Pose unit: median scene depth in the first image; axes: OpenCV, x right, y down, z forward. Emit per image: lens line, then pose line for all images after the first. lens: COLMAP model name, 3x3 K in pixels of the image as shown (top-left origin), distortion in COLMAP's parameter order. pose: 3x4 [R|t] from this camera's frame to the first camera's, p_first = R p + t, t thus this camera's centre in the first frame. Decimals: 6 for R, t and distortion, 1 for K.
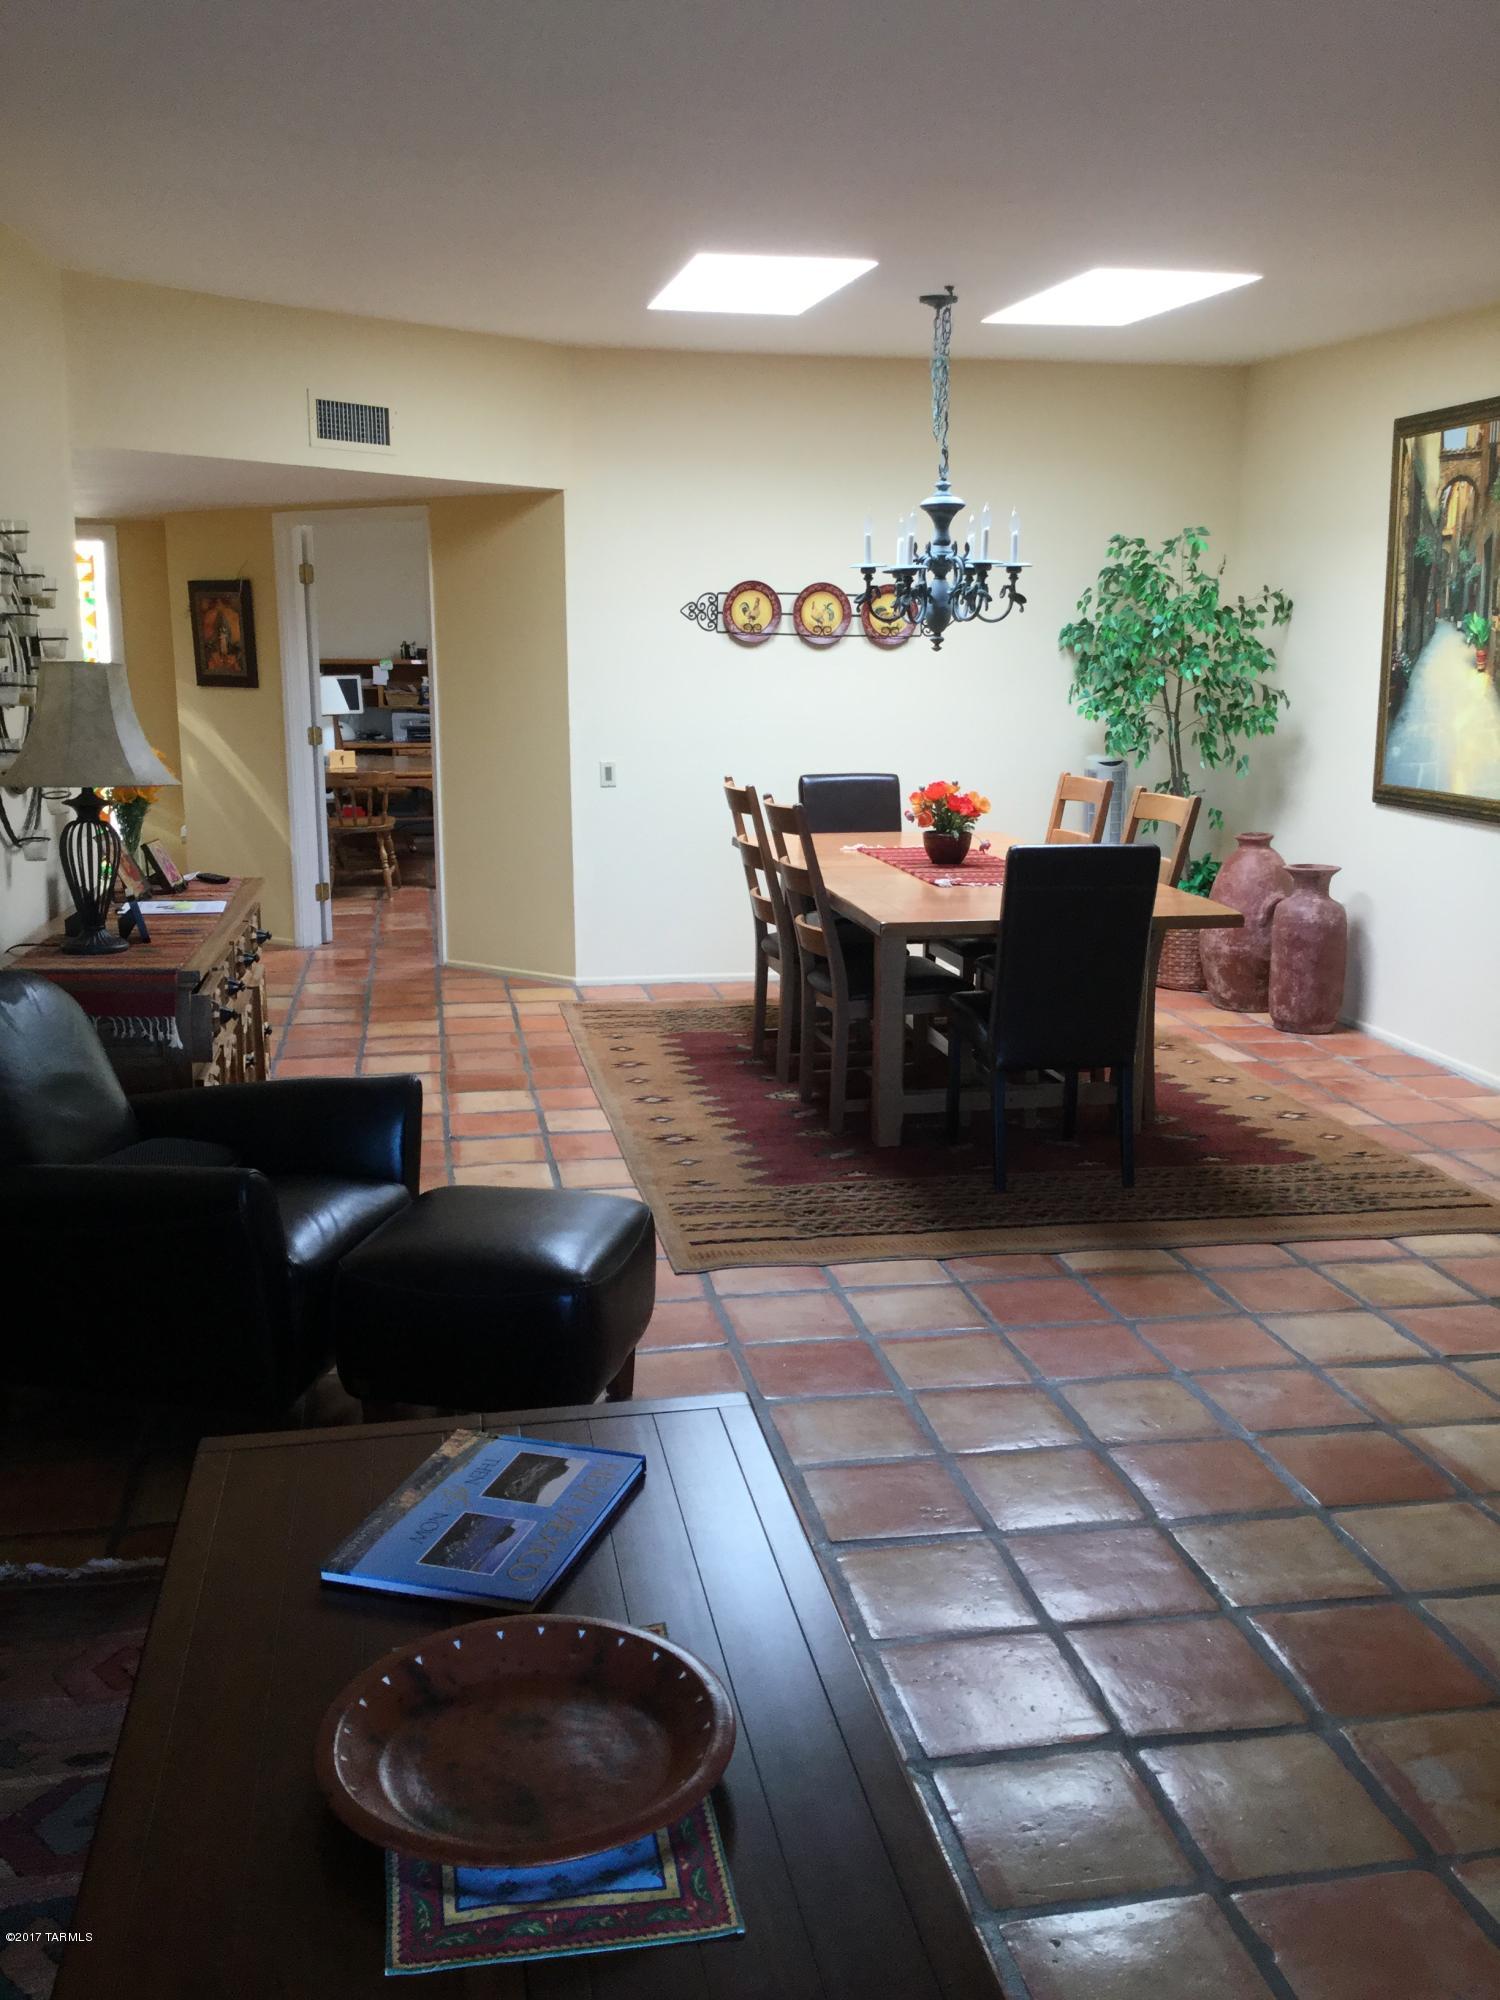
lens RADIAL K [[1787.2, 0, 750.0], [0, 1787.2, 1000.0], [0, 0, 1]] dist [0.129587, -0.192753]
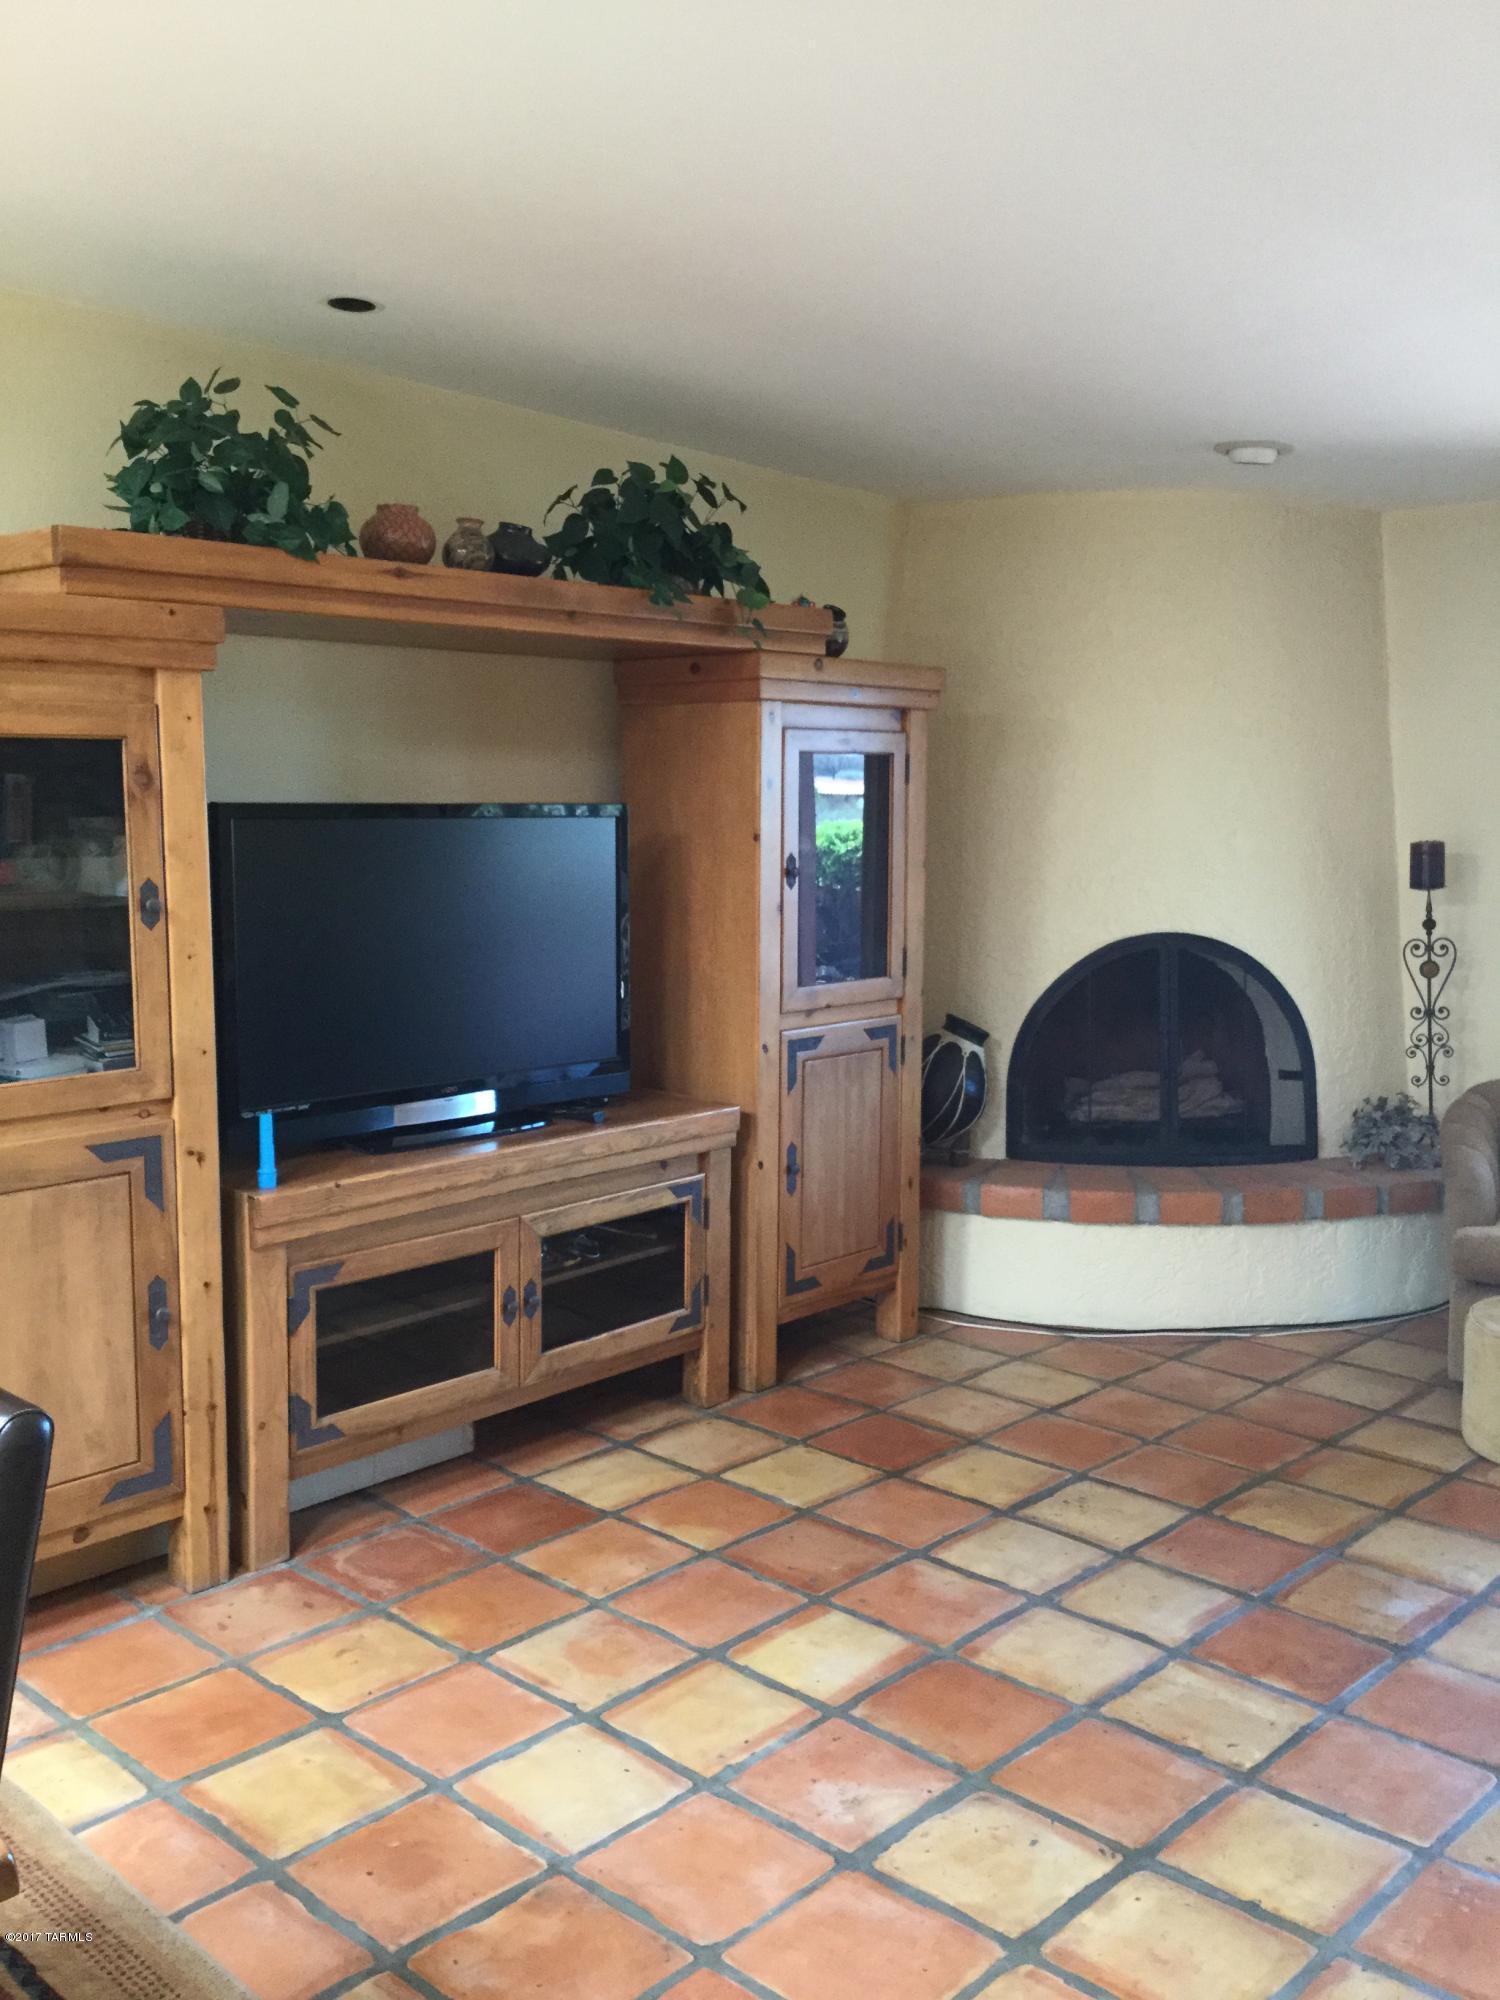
lens RADIAL K [[1787.2, 0, 750.0], [0, 1787.2, 1000.0], [0, 0, 1]] dist [0.129587, -0.192753]
pose [[-0.585419, -0.100280, 0.804506, -0.231116], [0.159121, 0.958808, 0.235302, -0.241363], [-0.794963, 0.265764, -0.545348, 1.149057]]
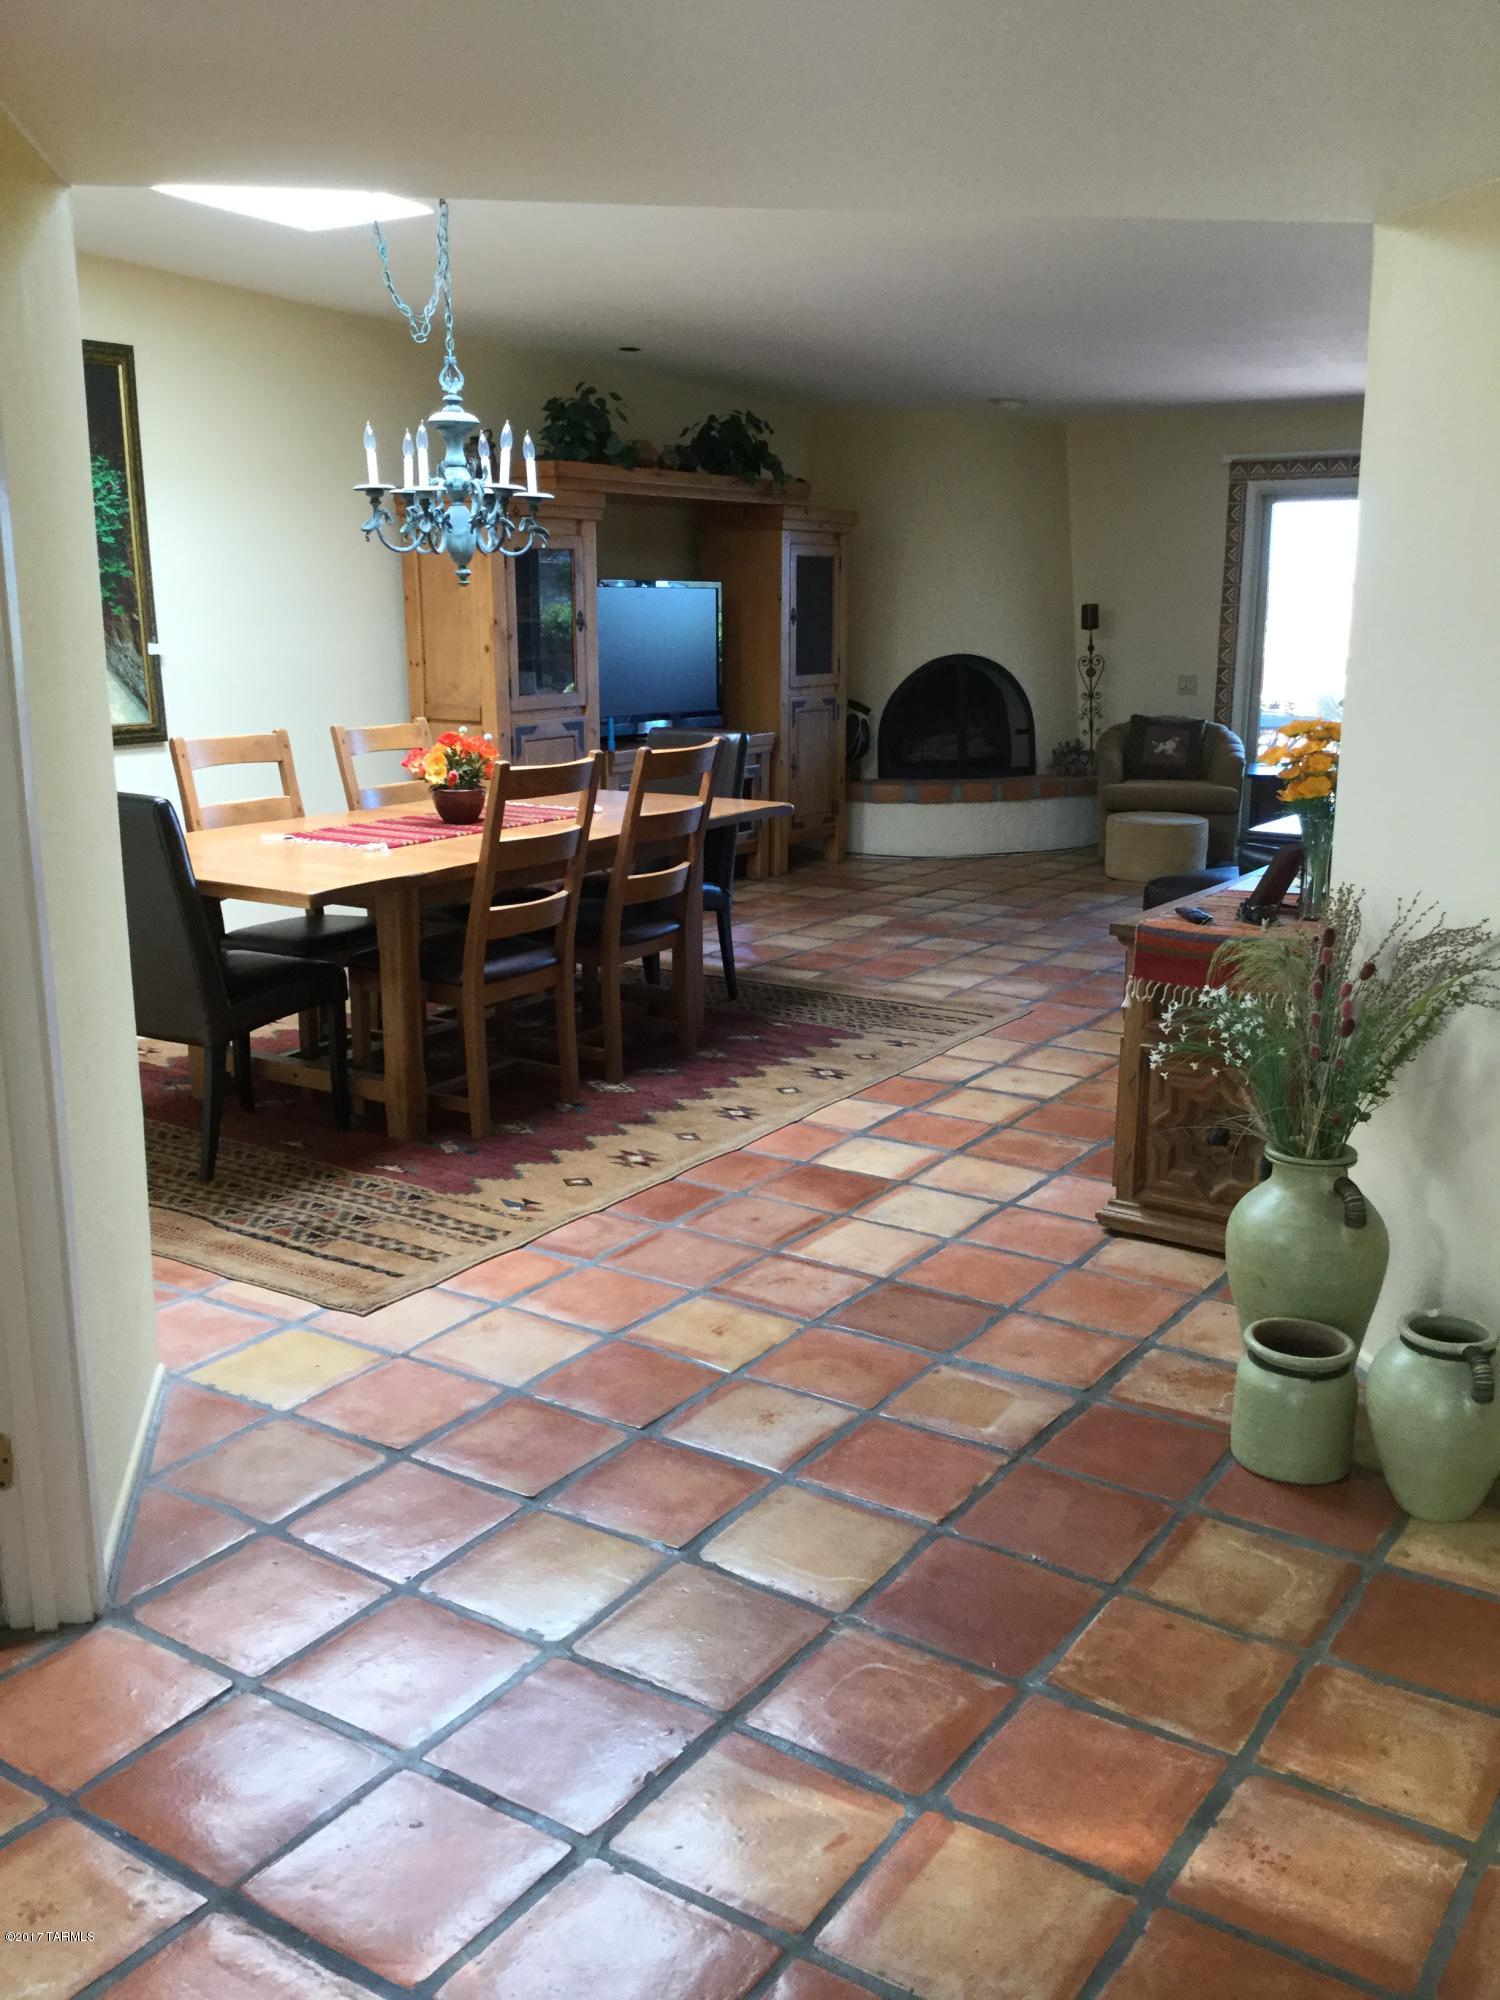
lens RADIAL K [[1787.2, 0, 750.0], [0, 1787.2, 1000.0], [0, 0, 1]] dist [0.129587, -0.192753]
pose [[-0.715853, -0.156840, 0.680409, -0.863110], [0.138927, 0.922973, 0.358916, -0.410561], [-0.684291, 0.351458, -0.638923, 2.071405]]
